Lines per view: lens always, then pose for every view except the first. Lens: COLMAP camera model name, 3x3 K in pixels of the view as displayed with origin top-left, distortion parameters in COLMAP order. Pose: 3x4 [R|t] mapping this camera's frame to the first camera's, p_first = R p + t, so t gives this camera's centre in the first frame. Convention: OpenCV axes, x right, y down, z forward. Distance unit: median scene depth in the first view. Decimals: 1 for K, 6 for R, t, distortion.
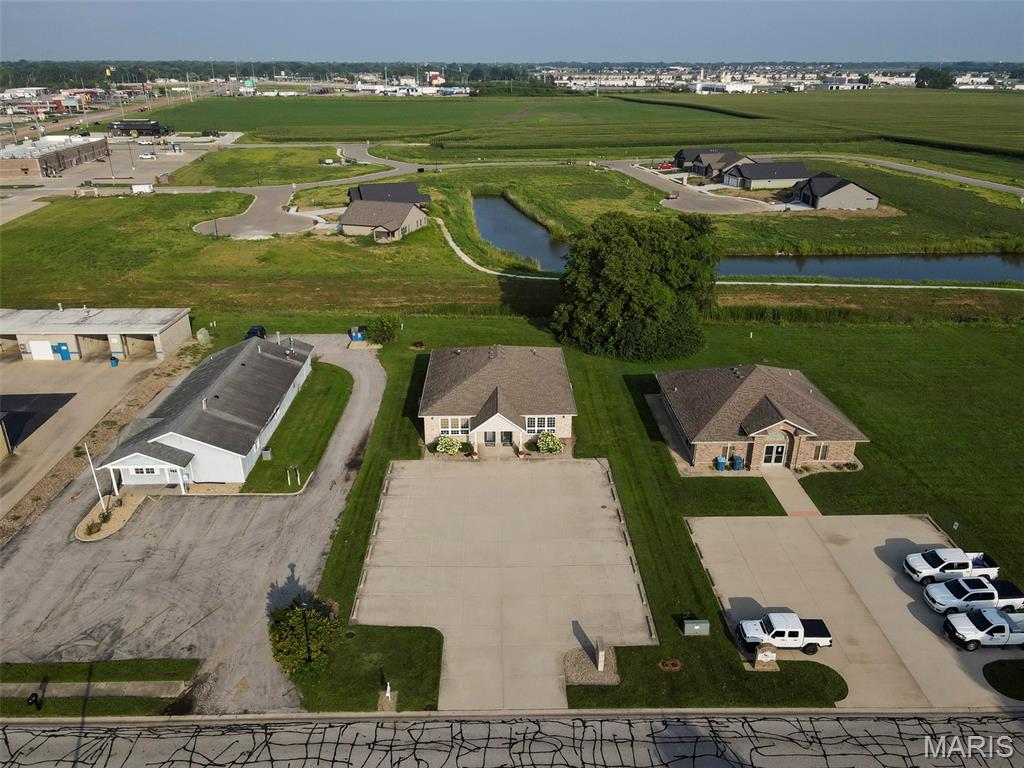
lens RADIAL K [[751.2, 0, 513.5], [0, 751.2, 387.6], [0, 0, 1]] dist [0.003673, 0.026067]
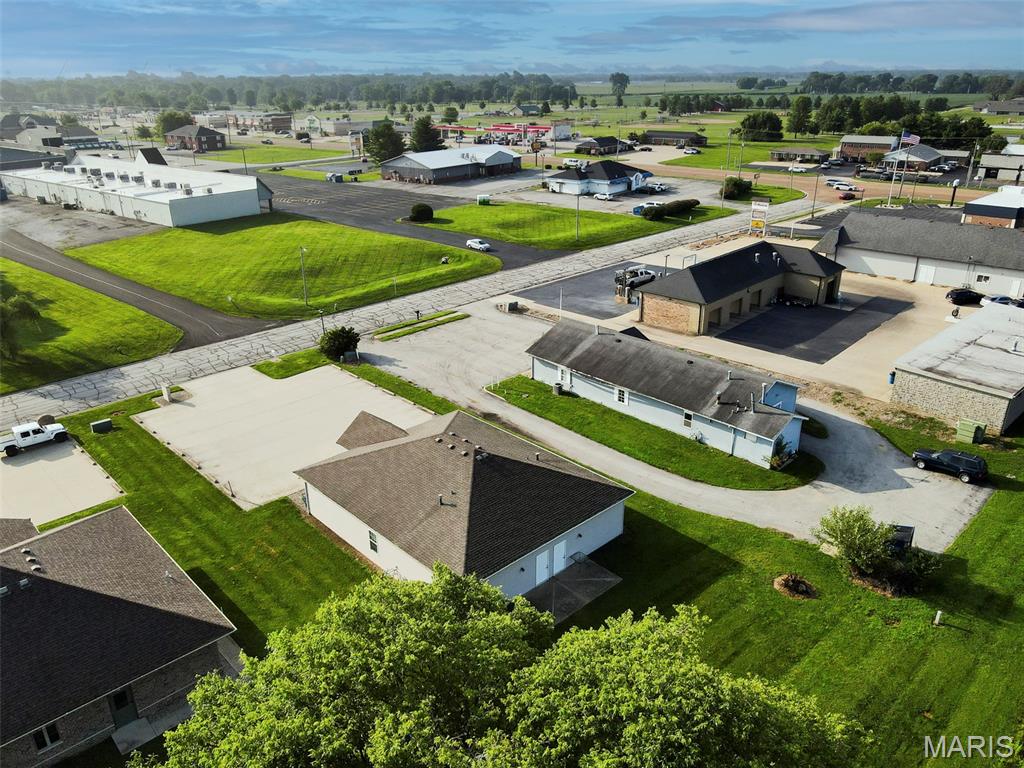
lens RADIAL K [[751.2, 0, 513.5], [0, 751.2, 387.6], [0, 0, 1]] dist [0.003673, 0.026067]
pose [[-0.740881, 0.263320, -0.617865, 0.350609], [-0.262351, 0.733394, 0.627140, -0.532901], [0.618277, 0.626734, -0.474276, 1.406273]]
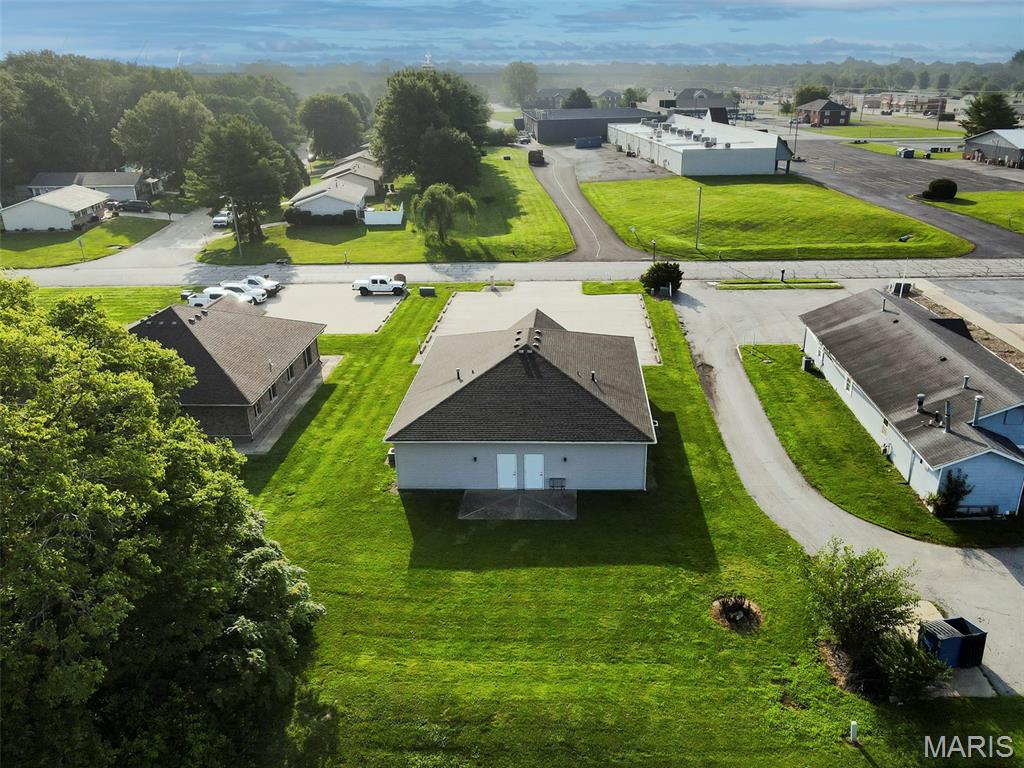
lens RADIAL K [[798.7, 0, 568.2], [0, 798.7, 387.3], [0, 0, 1]] dist [0.011107, 0.012135]
pose [[-0.999444, -0.012507, 0.030922, -0.081922], [0.013255, 0.701785, 0.712265, -0.523510], [-0.030609, 0.712279, -0.701229, 1.606148]]
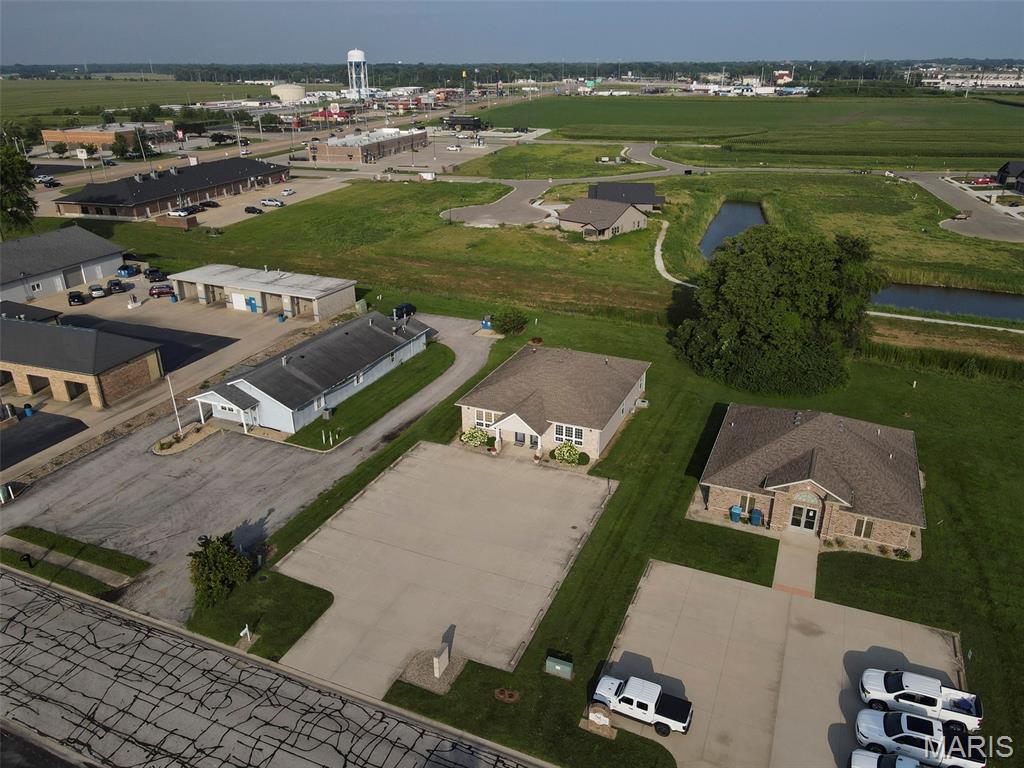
lens RADIAL K [[751.2, 0, 513.5], [0, 751.2, 387.6], [0, 0, 1]] dist [0.003673, 0.026067]
pose [[0.907289, 0.161978, -0.388060, 0.338430], [-0.161886, 0.986252, 0.033176, -0.030751], [0.388098, 0.032722, 0.921037, 0.073954]]
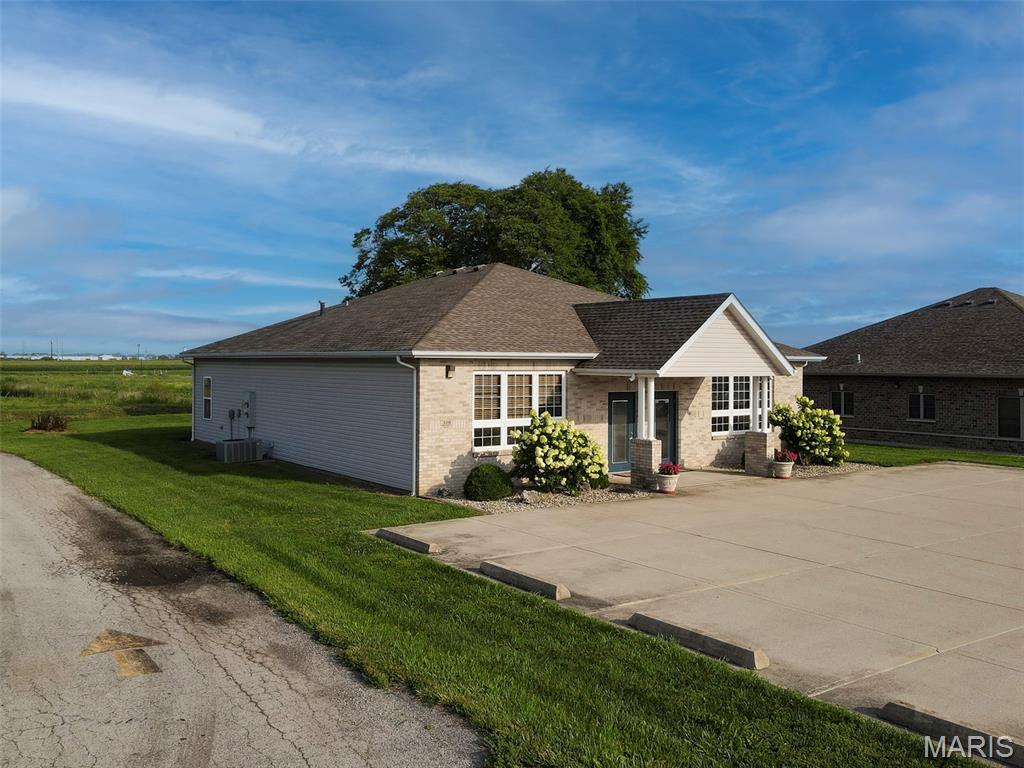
lens RADIAL K [[887.6, 0, 540.2], [0, 887.6, 381.3], [0, 0, 1]] dist [0.010301, 0.012517]
pose [[0.809906, -0.008258, 0.586502, -0.249004], [0.229203, 0.924858, -0.303487, 0.135715], [-0.539925, 0.380224, 0.750940, 0.761101]]
